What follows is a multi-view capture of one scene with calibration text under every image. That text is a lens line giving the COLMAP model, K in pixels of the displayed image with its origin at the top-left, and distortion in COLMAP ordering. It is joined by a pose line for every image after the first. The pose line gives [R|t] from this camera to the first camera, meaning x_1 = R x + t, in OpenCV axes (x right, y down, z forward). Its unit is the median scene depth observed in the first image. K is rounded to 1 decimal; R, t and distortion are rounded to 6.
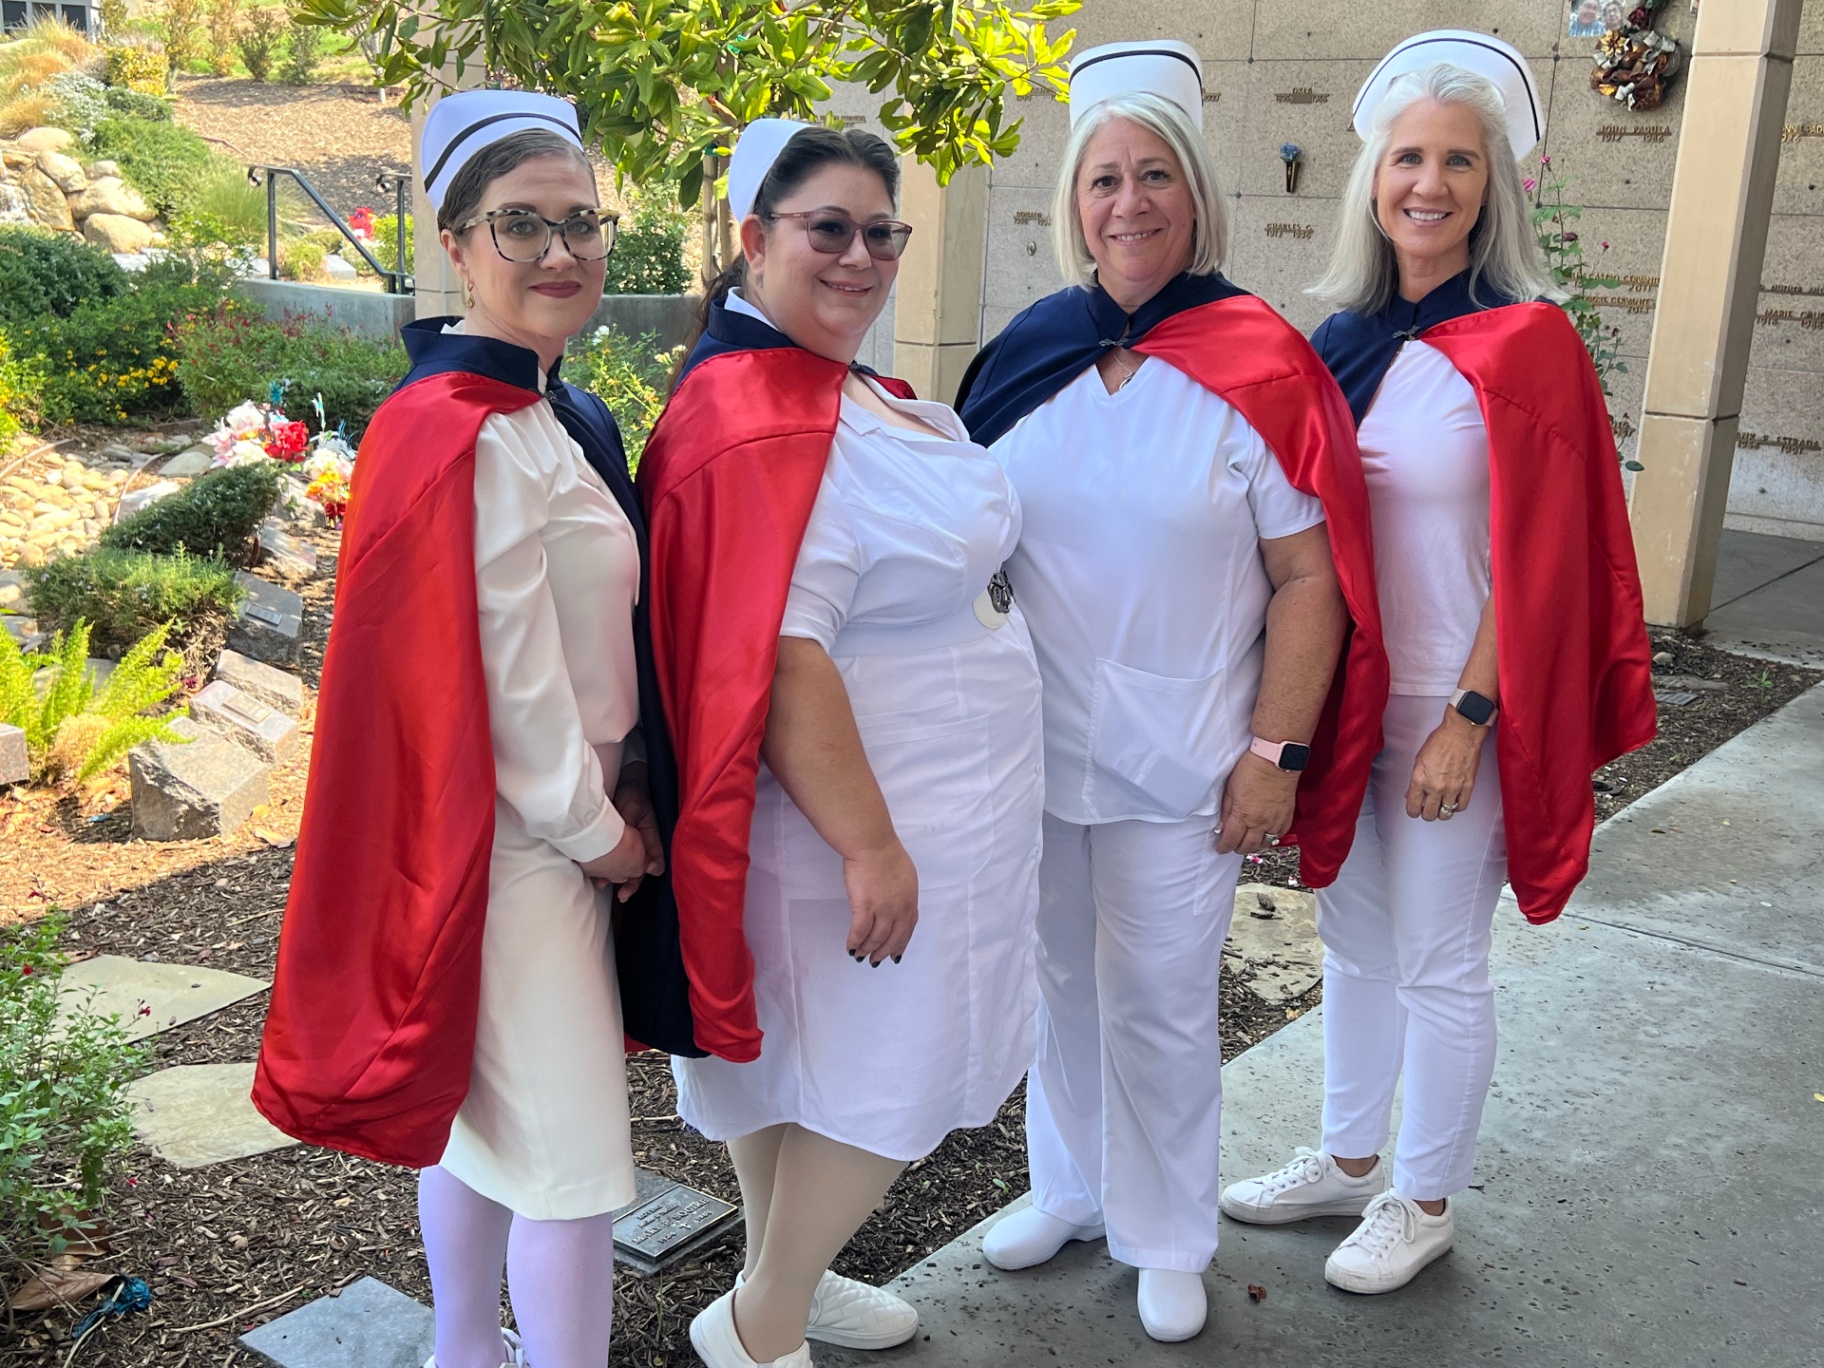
lens RADIAL K [[1947.9, 0, 912.0], [0, 1947.9, 684.0], [0, 0, 1]] dist [0.009719, -0.029491]
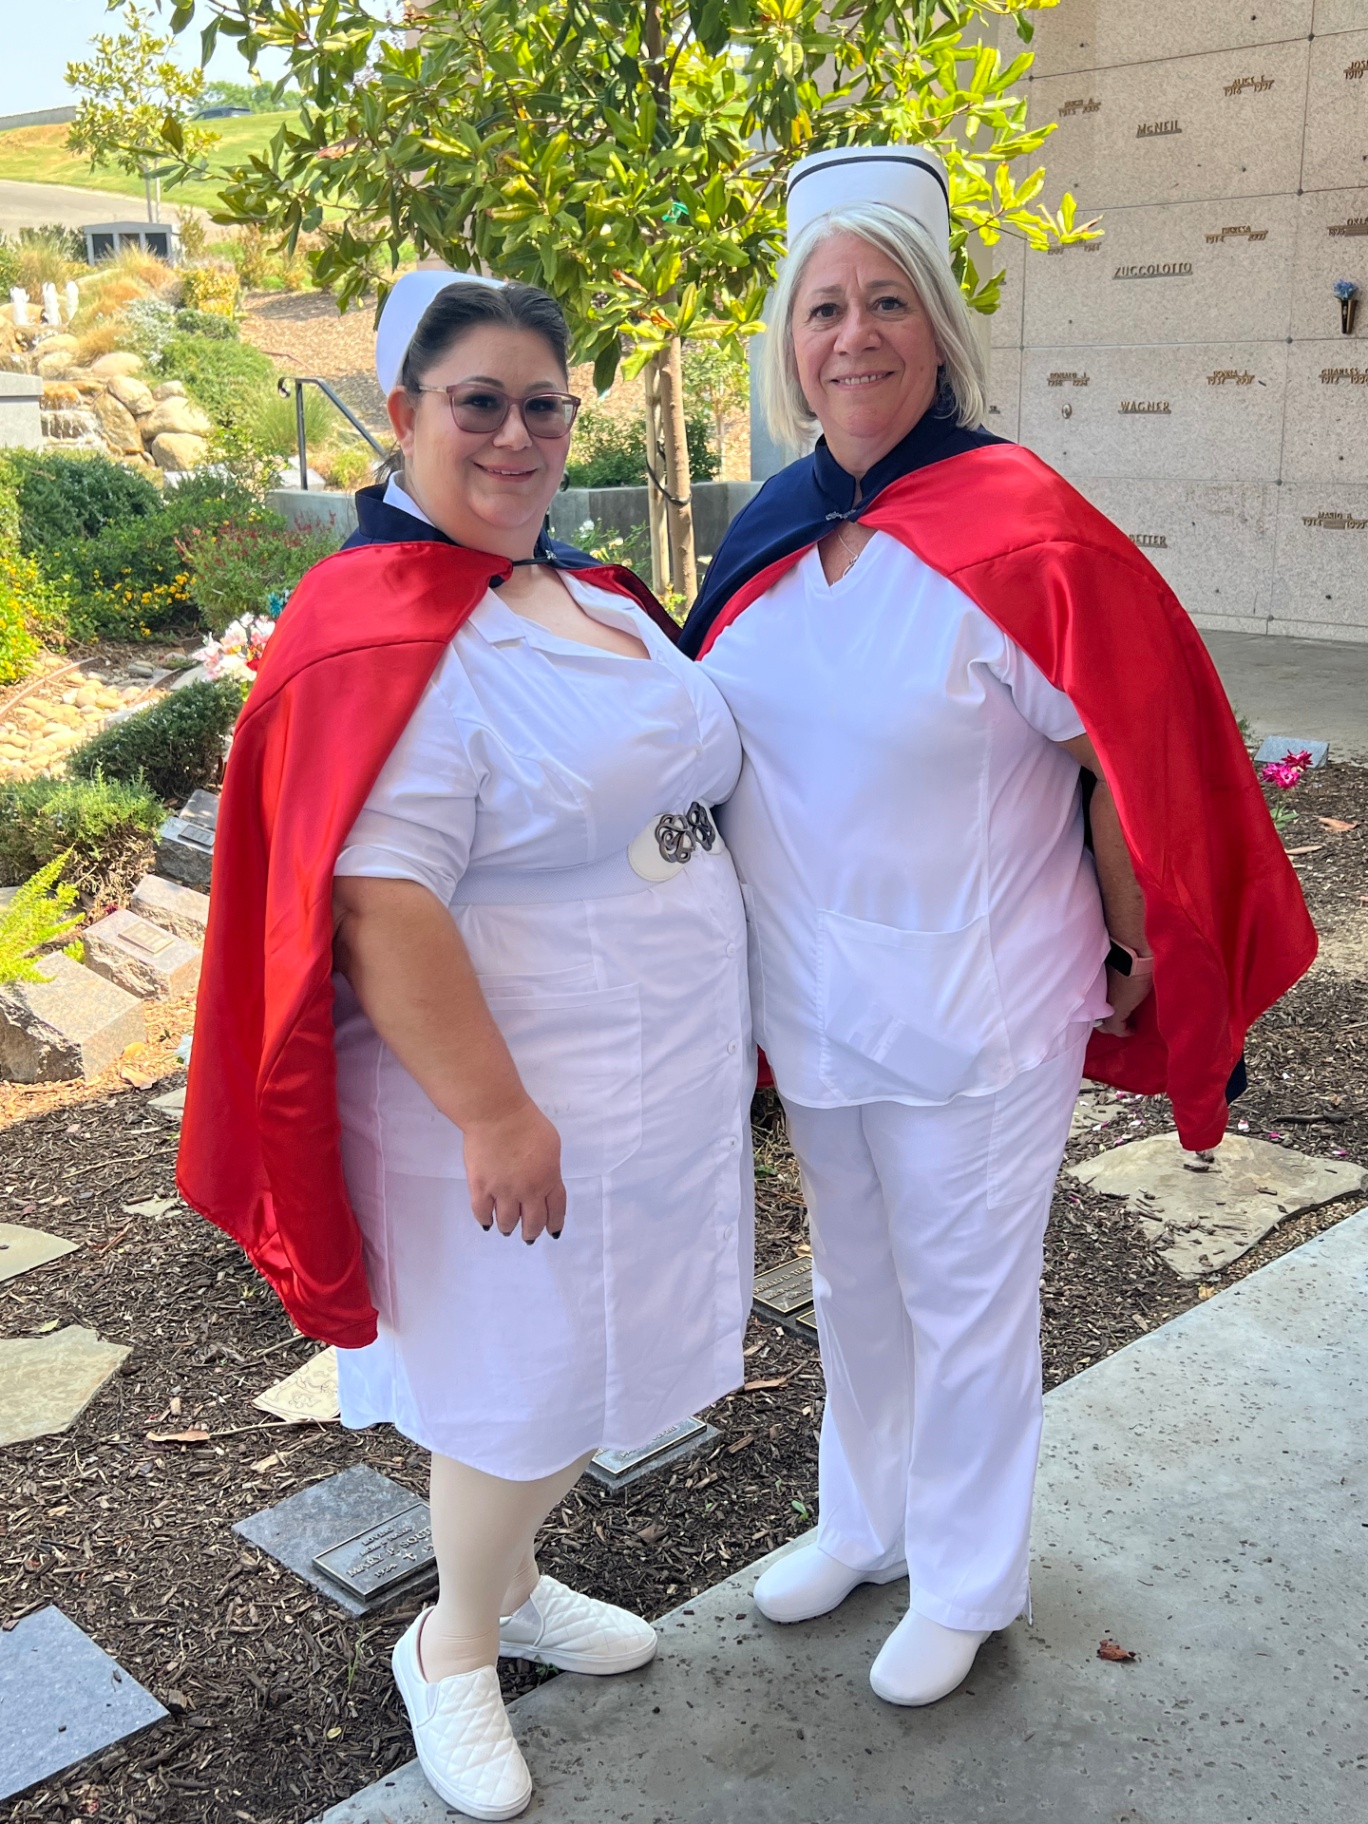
lens RADIAL K [[1947.9, 0, 684.0], [0, 1947.9, 912.0], [0, 0, 1]] dist [0.009719, -0.029491]
pose [[0.985175, -0.016542, -0.170753, 0.070647], [0.020409, 0.999573, 0.020919, -0.012252], [0.170334, -0.024094, 0.985092, 0.072152]]
